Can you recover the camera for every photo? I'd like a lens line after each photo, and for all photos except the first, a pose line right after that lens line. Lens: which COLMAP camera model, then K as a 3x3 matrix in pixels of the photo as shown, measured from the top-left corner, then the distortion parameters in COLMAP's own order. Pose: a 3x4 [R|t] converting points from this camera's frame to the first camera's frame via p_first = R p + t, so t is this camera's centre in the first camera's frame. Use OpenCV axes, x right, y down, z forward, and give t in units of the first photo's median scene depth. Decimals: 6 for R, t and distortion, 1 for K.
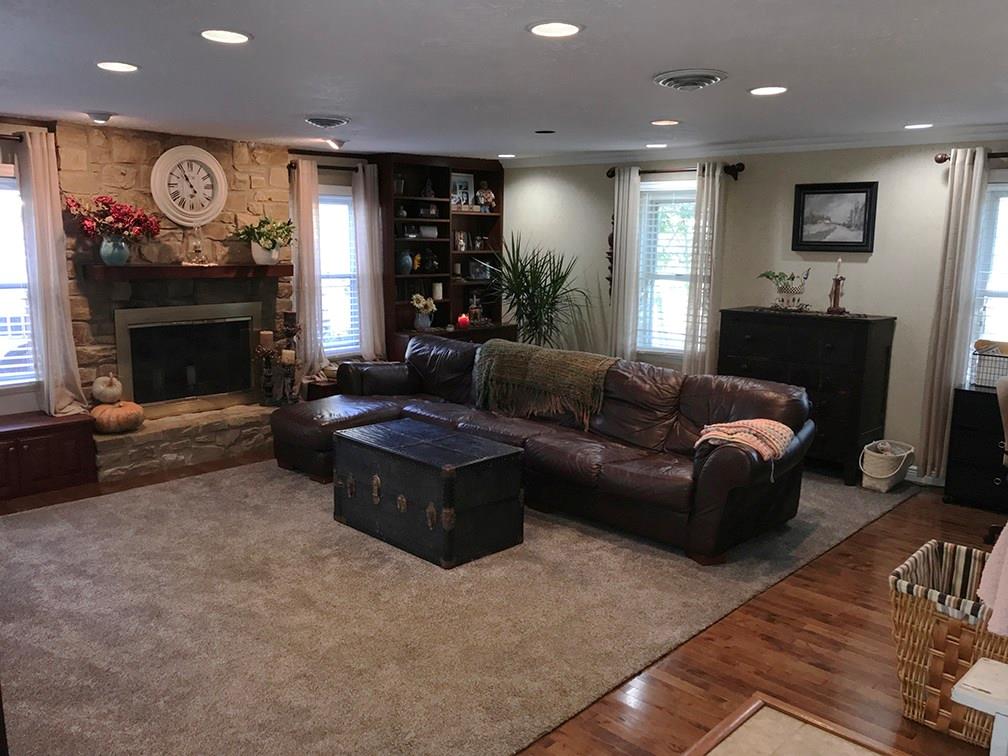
lens RADIAL K [[827.6, 0, 505.7], [0, 827.6, 375.1], [0, 0, 1]] dist [0.033228, -0.042604]
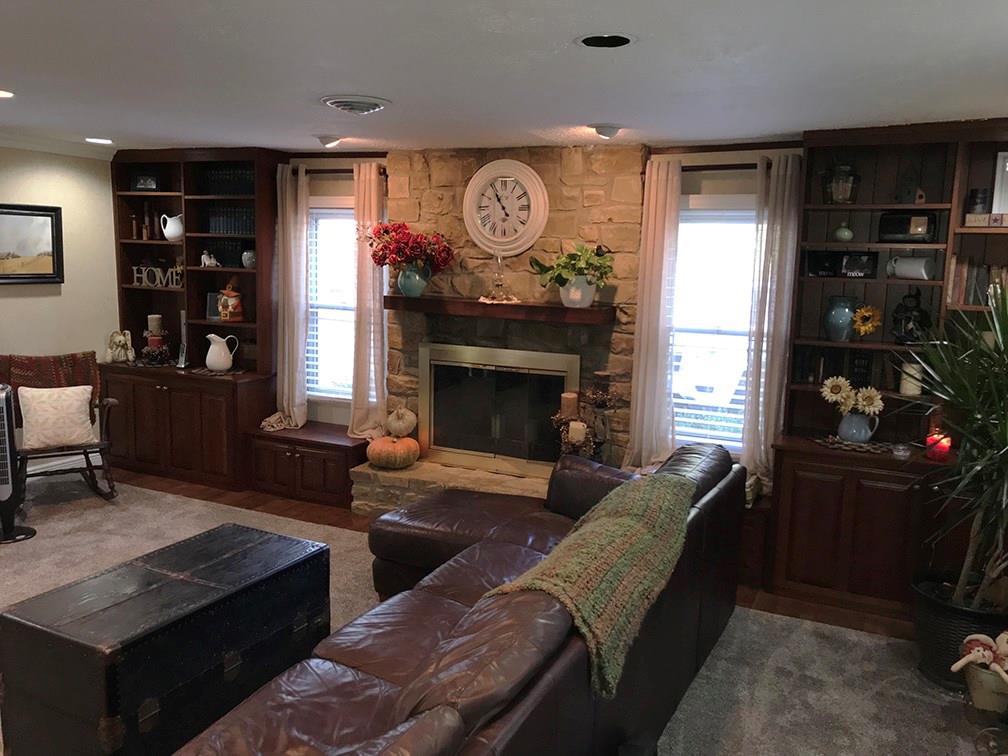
lens RADIAL K [[827.6, 0, 507.8], [0, 827.6, 380.2], [0, 0, 1]] dist [0.033228, -0.042604]
pose [[0.309468, 0.140883, -0.940416, 0.428116], [-0.178349, 0.980013, 0.088125, -0.129072], [0.934035, 0.140451, 0.328409, 0.742352]]
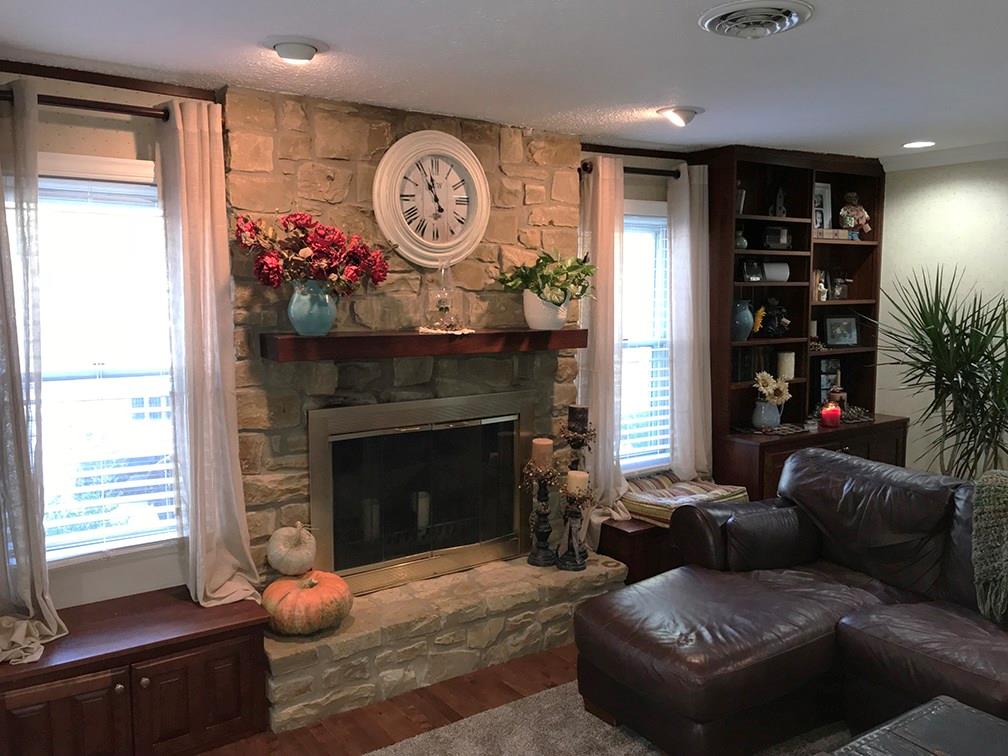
lens RADIAL K [[827.6, 0, 502.9], [0, 827.6, 372.1], [0, 0, 1]] dist [0.033228, -0.042604]
pose [[0.978738, 0.003917, -0.205079, -0.207077], [-0.017712, 0.997697, -0.065475, -0.065818], [0.204350, 0.067715, 0.976553, 0.435697]]
